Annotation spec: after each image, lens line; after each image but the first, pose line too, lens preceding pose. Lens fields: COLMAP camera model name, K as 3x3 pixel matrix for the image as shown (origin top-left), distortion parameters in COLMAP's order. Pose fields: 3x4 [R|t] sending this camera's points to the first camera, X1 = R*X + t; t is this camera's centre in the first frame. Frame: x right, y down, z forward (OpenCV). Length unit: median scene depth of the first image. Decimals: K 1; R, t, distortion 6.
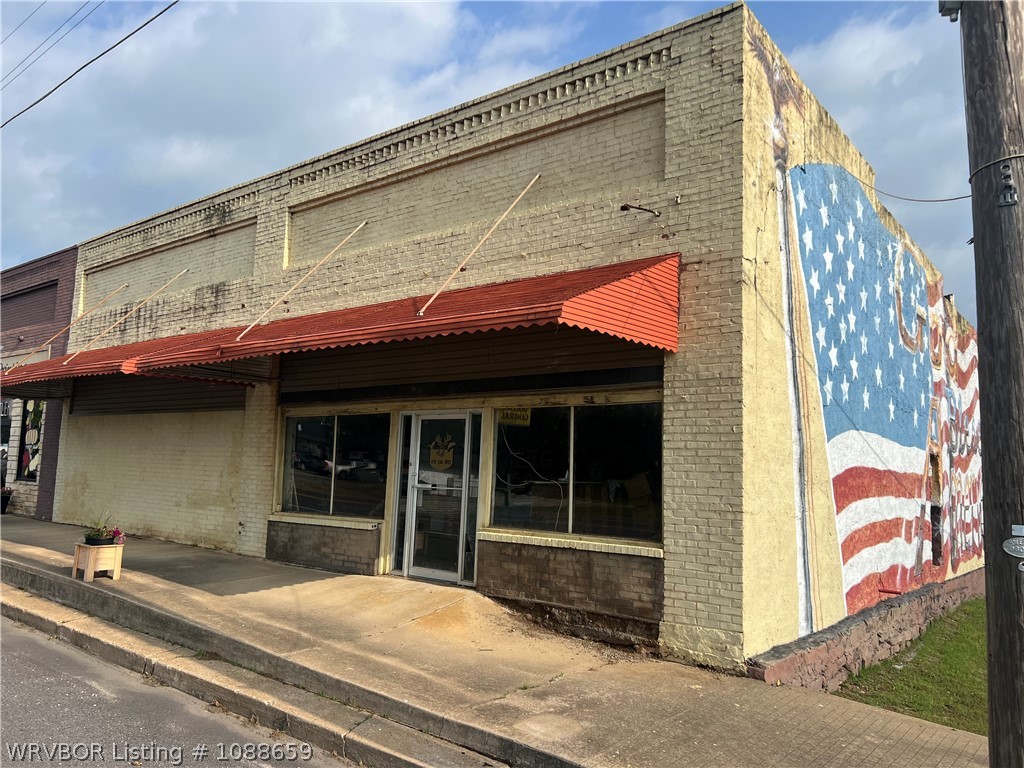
lens RADIAL K [[772.5, 0, 510.9], [0, 772.5, 384.4], [0, 0, 1]] dist [0.053392, -0.061155]
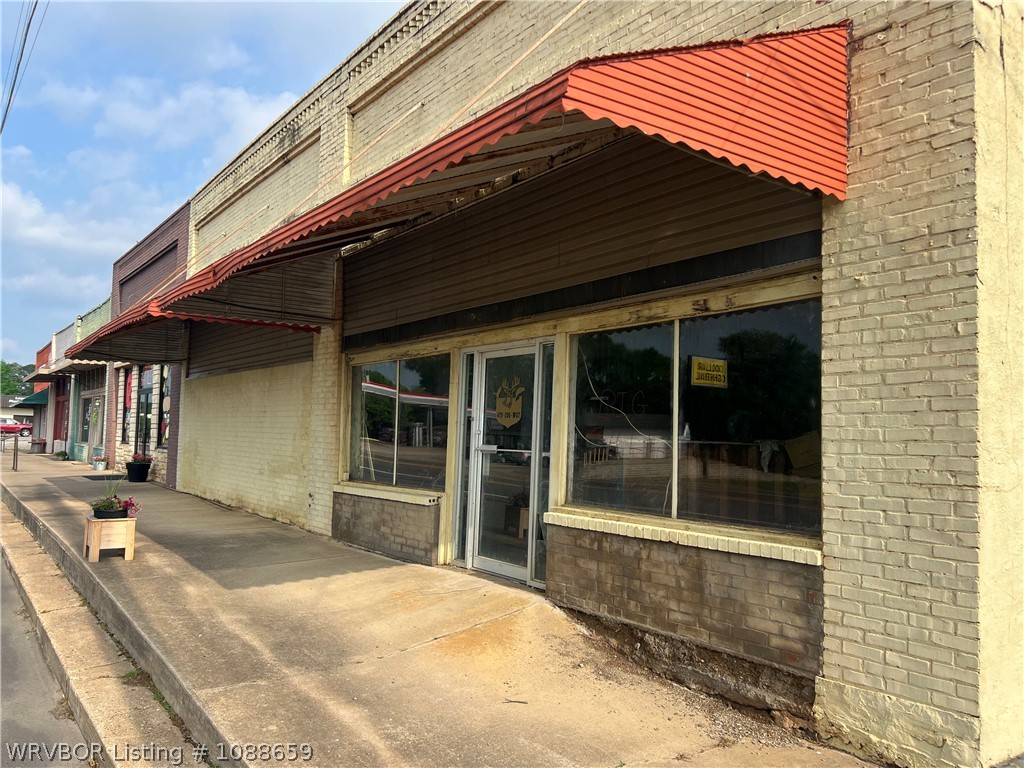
lens RADIAL K [[772.5, 0, 507.9], [0, 772.5, 393.3], [0, 0, 1]] dist [0.053392, -0.061155]
pose [[0.965932, -0.019948, -0.258026, 0.107514], [0.031057, 0.998754, 0.039050, 0.059279], [0.256925, -0.045733, 0.965349, 0.344070]]
